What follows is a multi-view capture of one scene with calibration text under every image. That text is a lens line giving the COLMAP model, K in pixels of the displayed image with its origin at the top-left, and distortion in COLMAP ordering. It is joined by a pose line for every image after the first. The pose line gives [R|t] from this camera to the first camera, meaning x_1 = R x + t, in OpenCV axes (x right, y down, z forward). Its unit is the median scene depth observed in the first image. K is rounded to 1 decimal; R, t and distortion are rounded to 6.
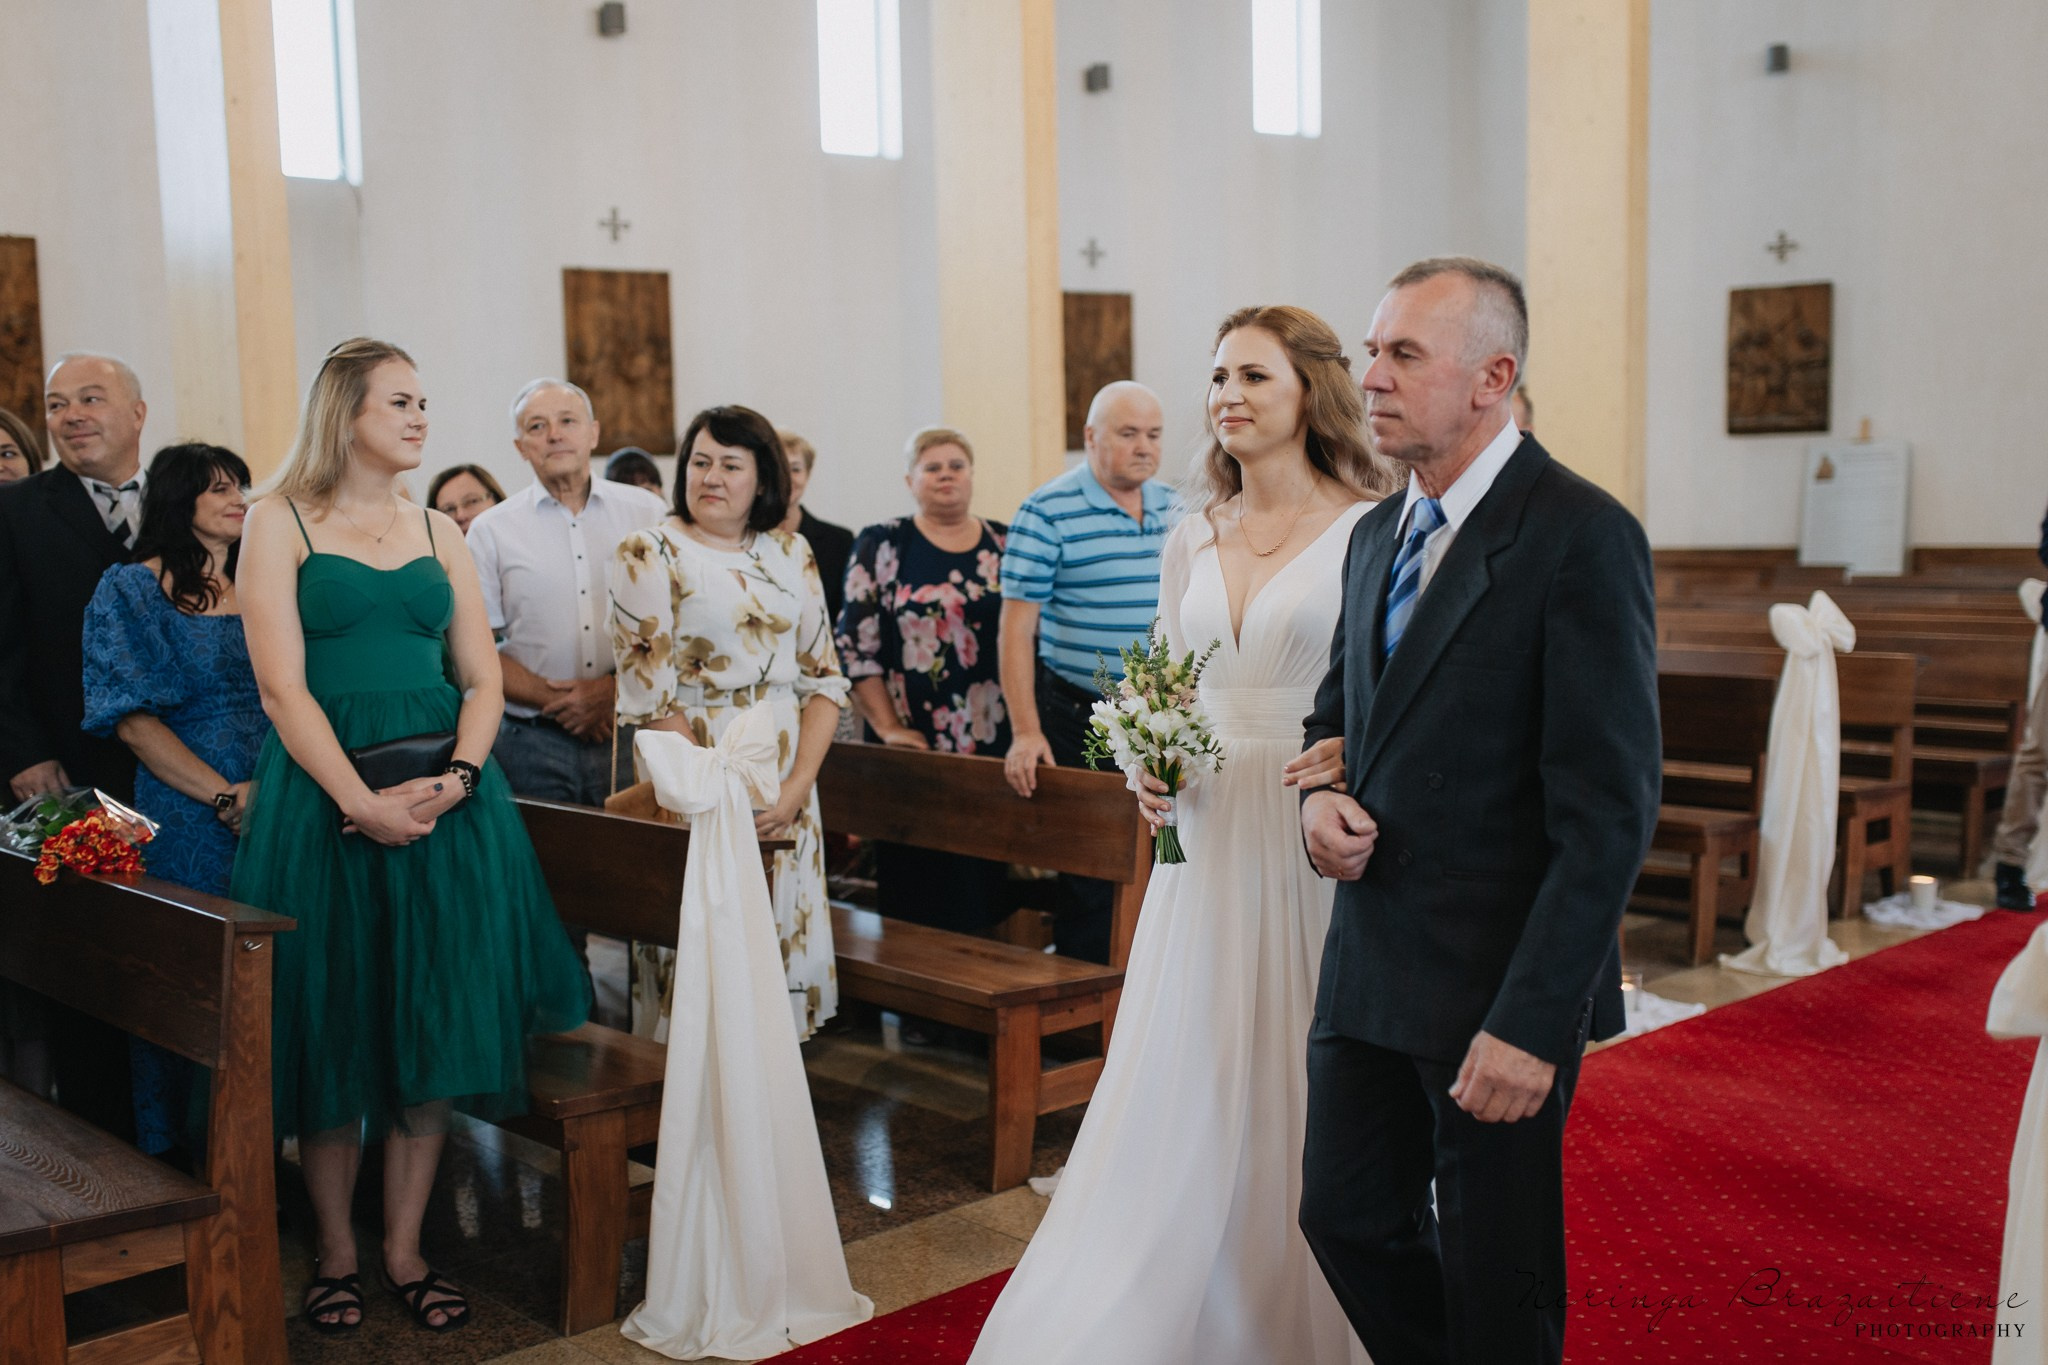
lens RADIAL K [[2103.7, 0, 1046.9], [0, 2103.7, 725.6], [0, 0, 1]] dist [-0.003418, 0.000000]
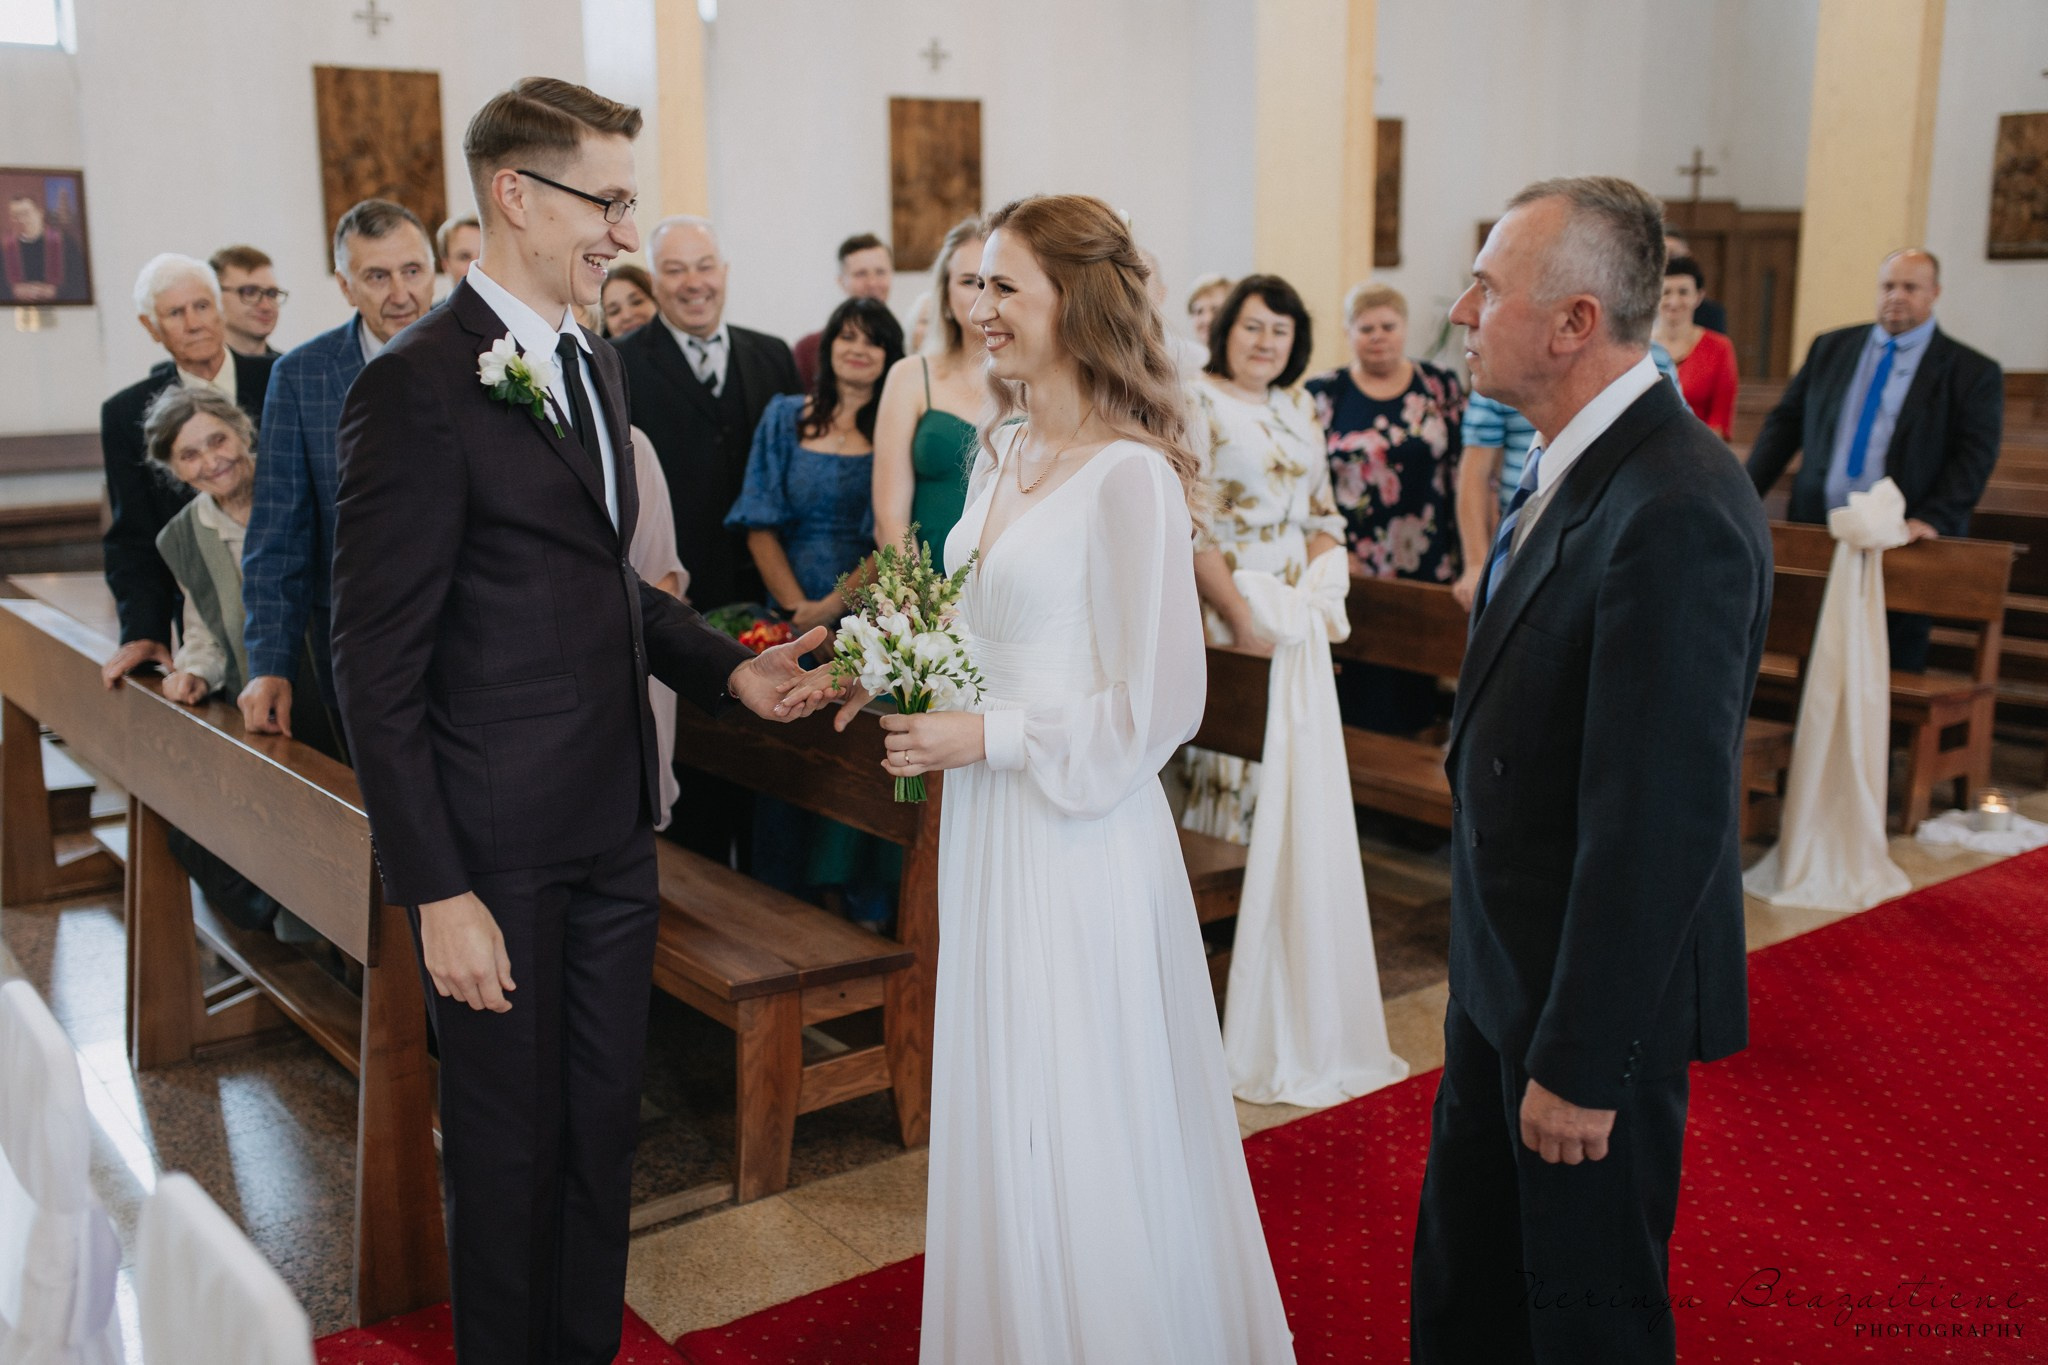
lens RADIAL K [[1957.4, 0, 1005.7], [0, 1957.4, 685.2], [0, 0, 1]] dist [-0.000101, 0.000000]
pose [[0.993531, 0.033627, -0.108469, -0.160327], [-0.023870, 0.995653, 0.090035, -0.022879], [0.111025, -0.086863, 0.990014, -0.068667]]
